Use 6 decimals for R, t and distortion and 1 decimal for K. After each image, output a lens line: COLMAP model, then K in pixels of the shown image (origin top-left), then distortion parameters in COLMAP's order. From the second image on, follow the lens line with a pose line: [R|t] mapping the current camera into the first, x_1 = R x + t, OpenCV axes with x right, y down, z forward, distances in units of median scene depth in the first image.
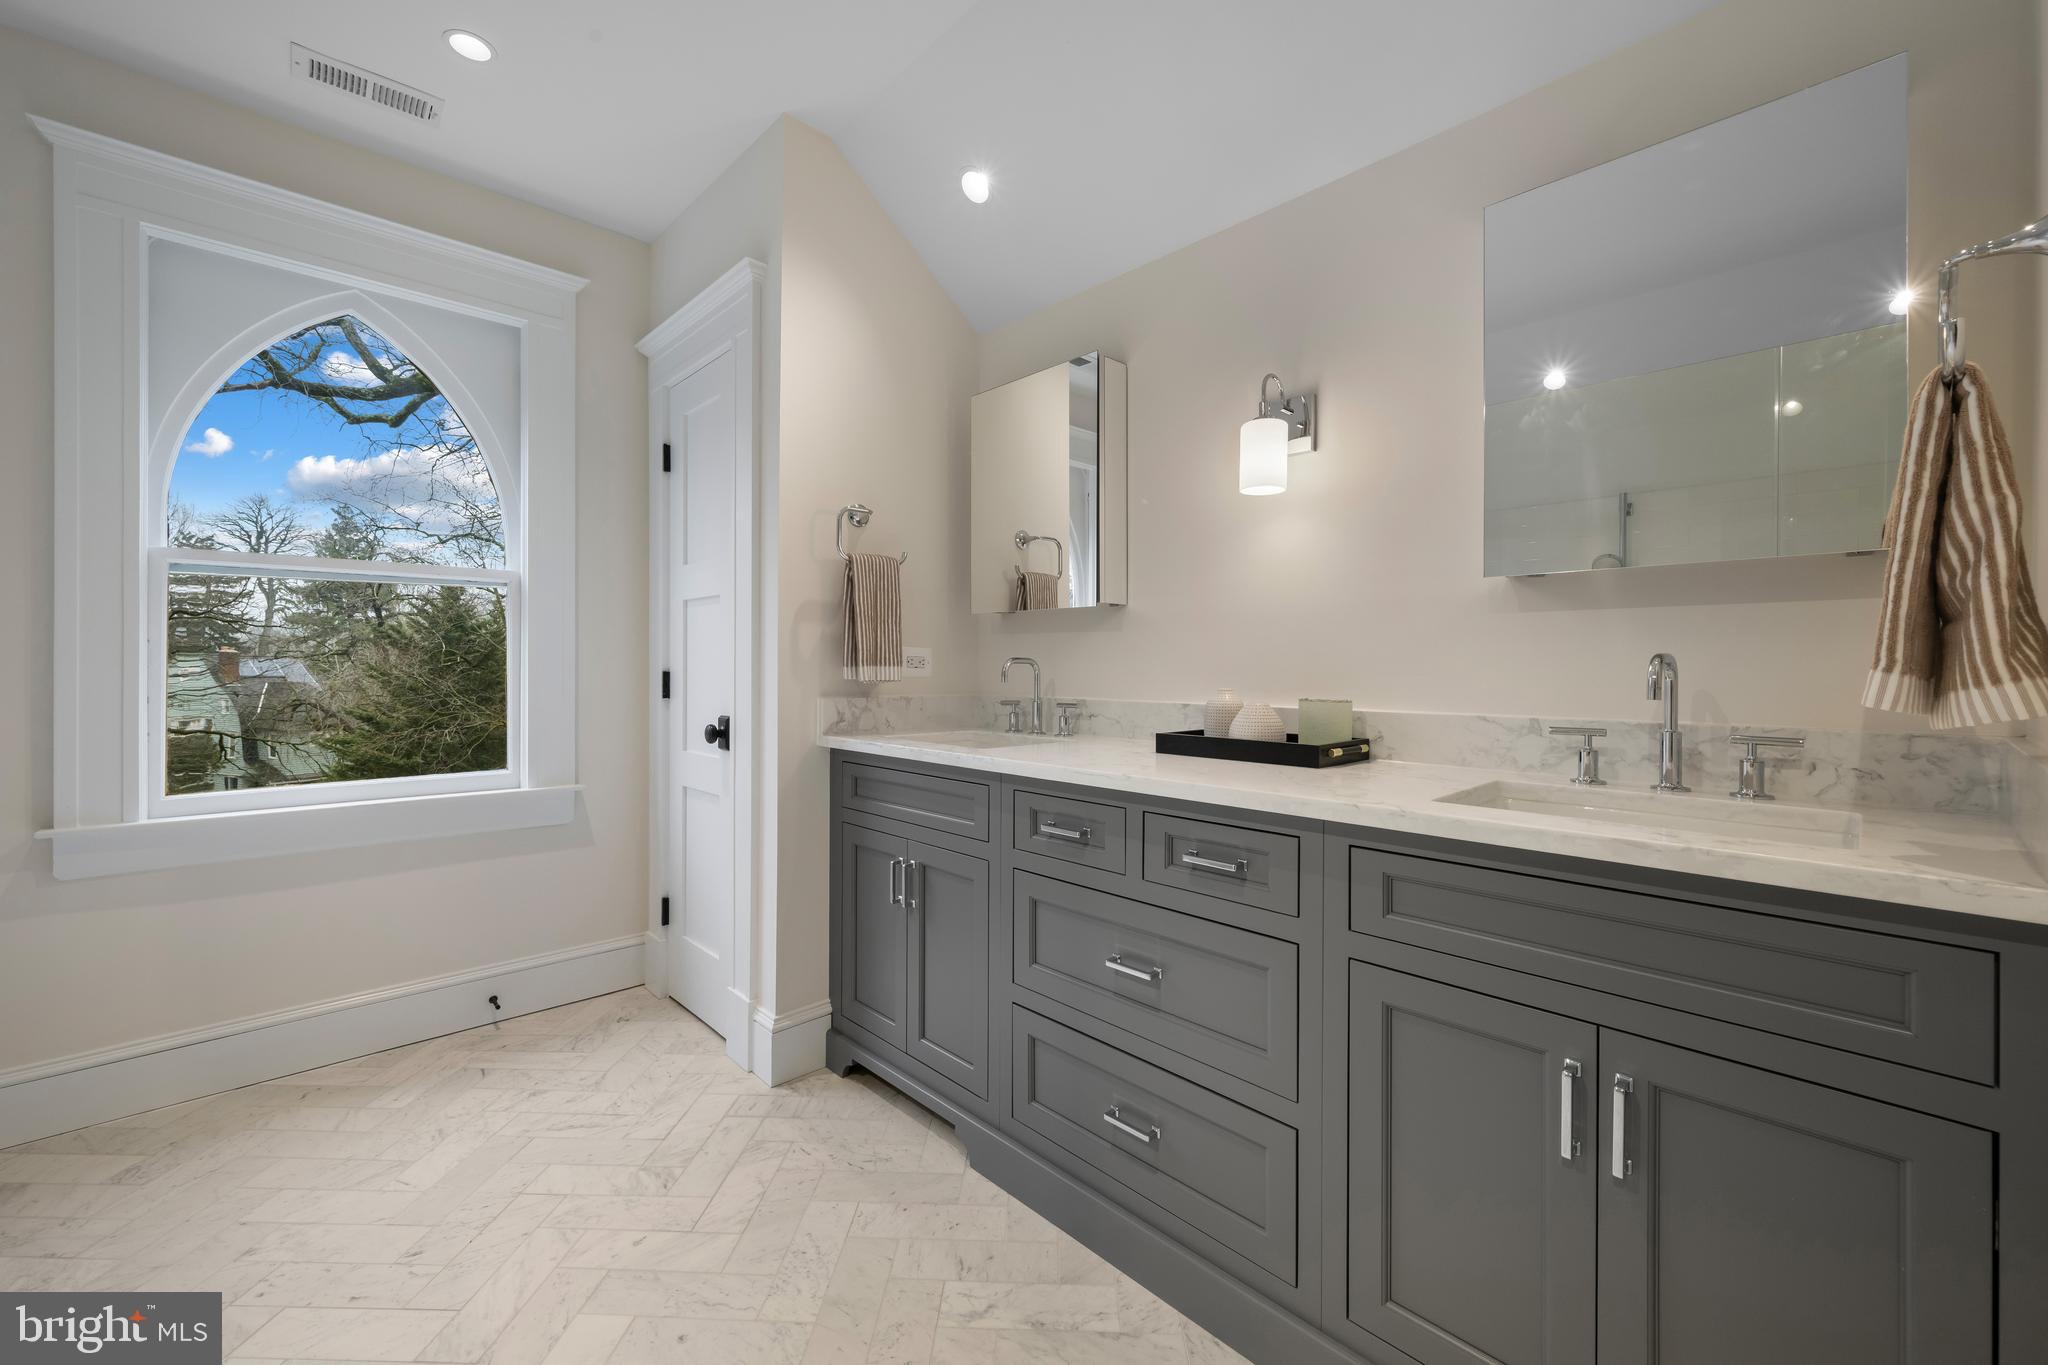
lens RADIAL K [[821.4, 0, 1037.8], [0, 821.4, 671.1], [0, 0, 1]] dist [-0.000309, 0.000107]
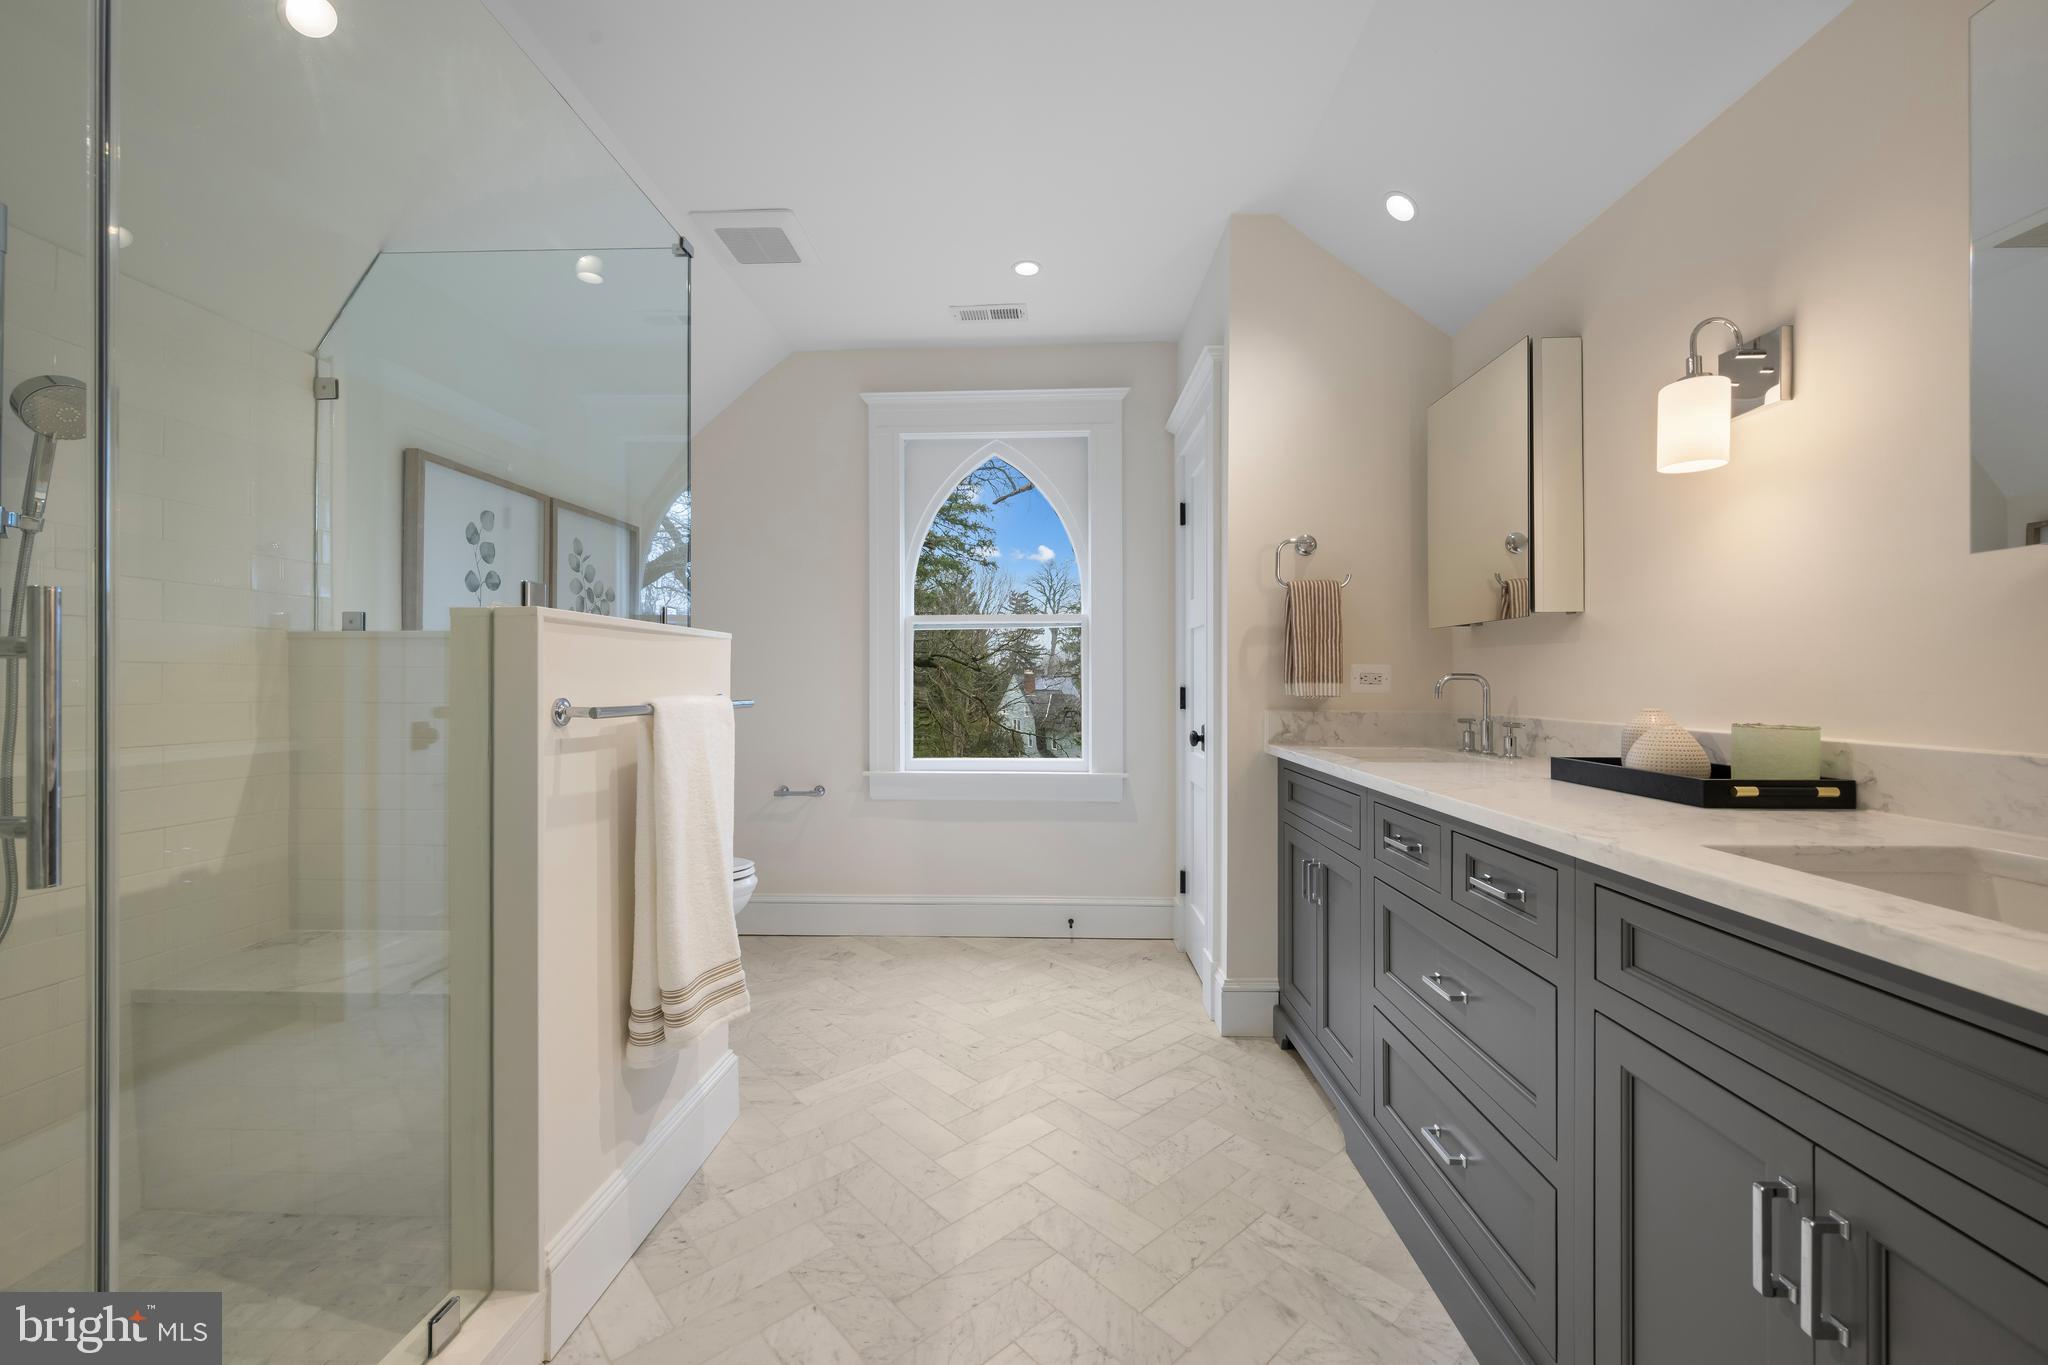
lens RADIAL K [[838.8, 0, 1021.6], [0, 838.8, 687.7], [0, 0, 1]] dist [0.000027, -0.000055]
pose [[0.685087, 0.002162, -0.728458, 0.370571], [-0.001332, 0.999998, 0.001716, -0.000883], [0.728460, -0.000205, 0.685088, -0.046992]]
